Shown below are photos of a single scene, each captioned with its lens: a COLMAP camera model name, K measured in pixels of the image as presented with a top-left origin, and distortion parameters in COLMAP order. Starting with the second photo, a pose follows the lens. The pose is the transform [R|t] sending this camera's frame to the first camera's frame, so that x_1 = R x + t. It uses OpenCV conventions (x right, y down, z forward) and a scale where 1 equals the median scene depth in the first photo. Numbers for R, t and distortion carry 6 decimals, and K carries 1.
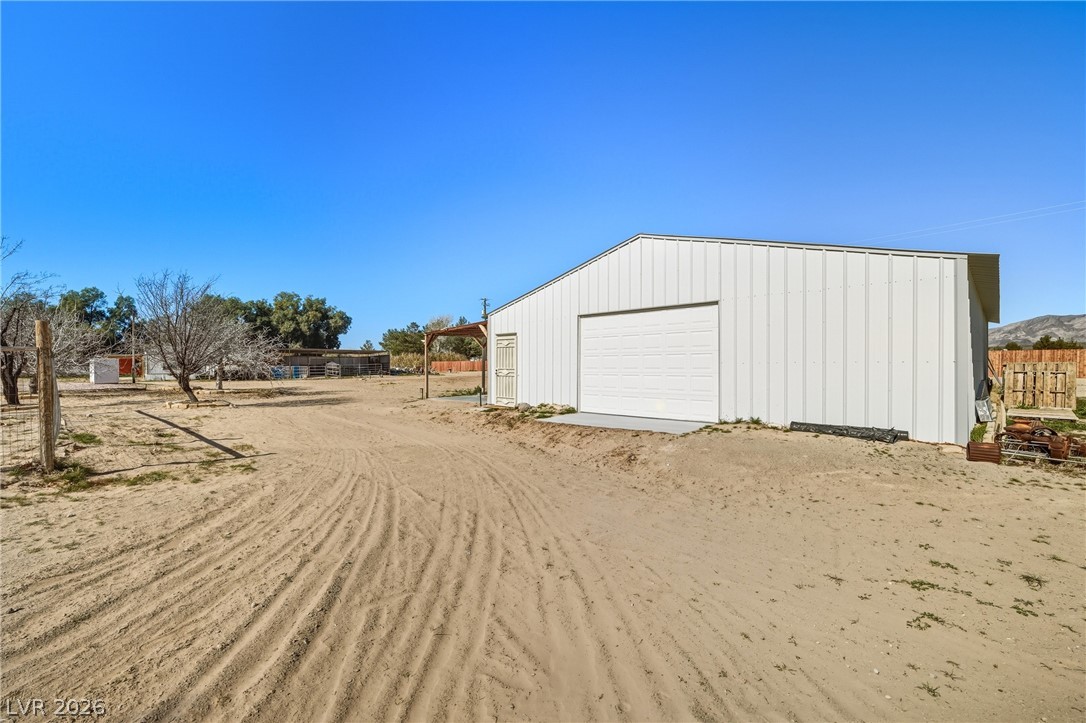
lens RADIAL K [[462.0, 0, 542.5], [0, 462.0, 359.8], [0, 0, 1]] dist [0.002372, 0.000964]
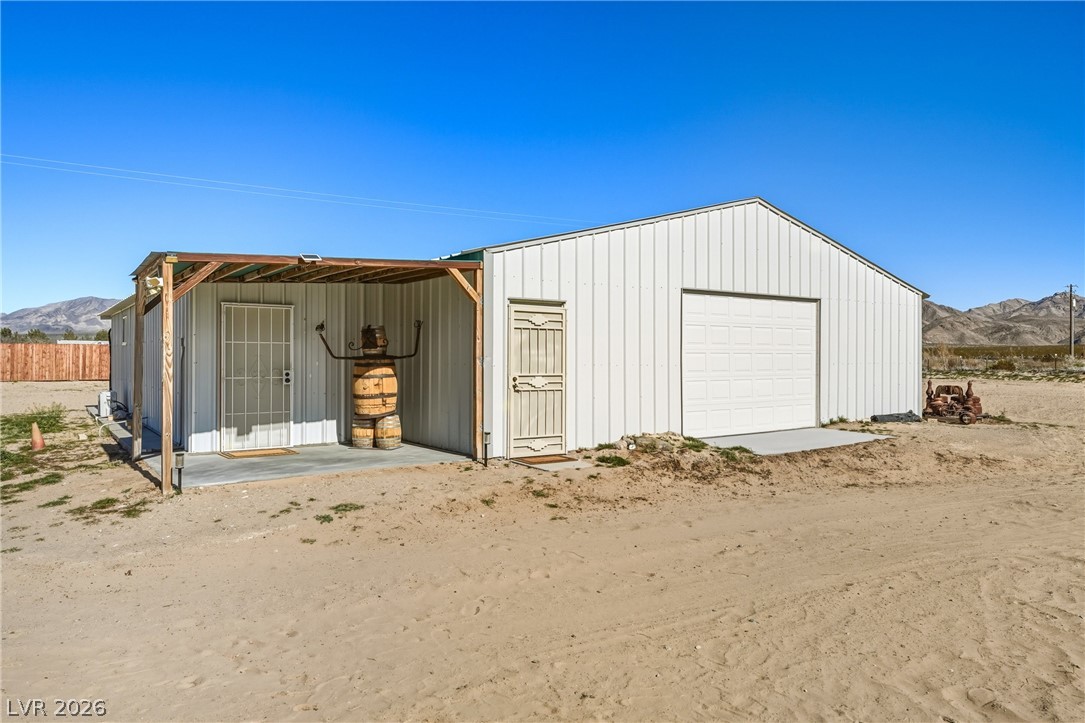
lens RADIAL K [[742.8, 0, 542.4], [0, 742.8, 365.0], [0, 0, 1]] dist [0.004251, 0.000228]
pose [[0.172140, -0.004266, 0.985063, -0.957955], [-0.014720, 0.999868, 0.006902, 0.005313], [-0.984962, -0.015689, 0.172055, 1.008426]]
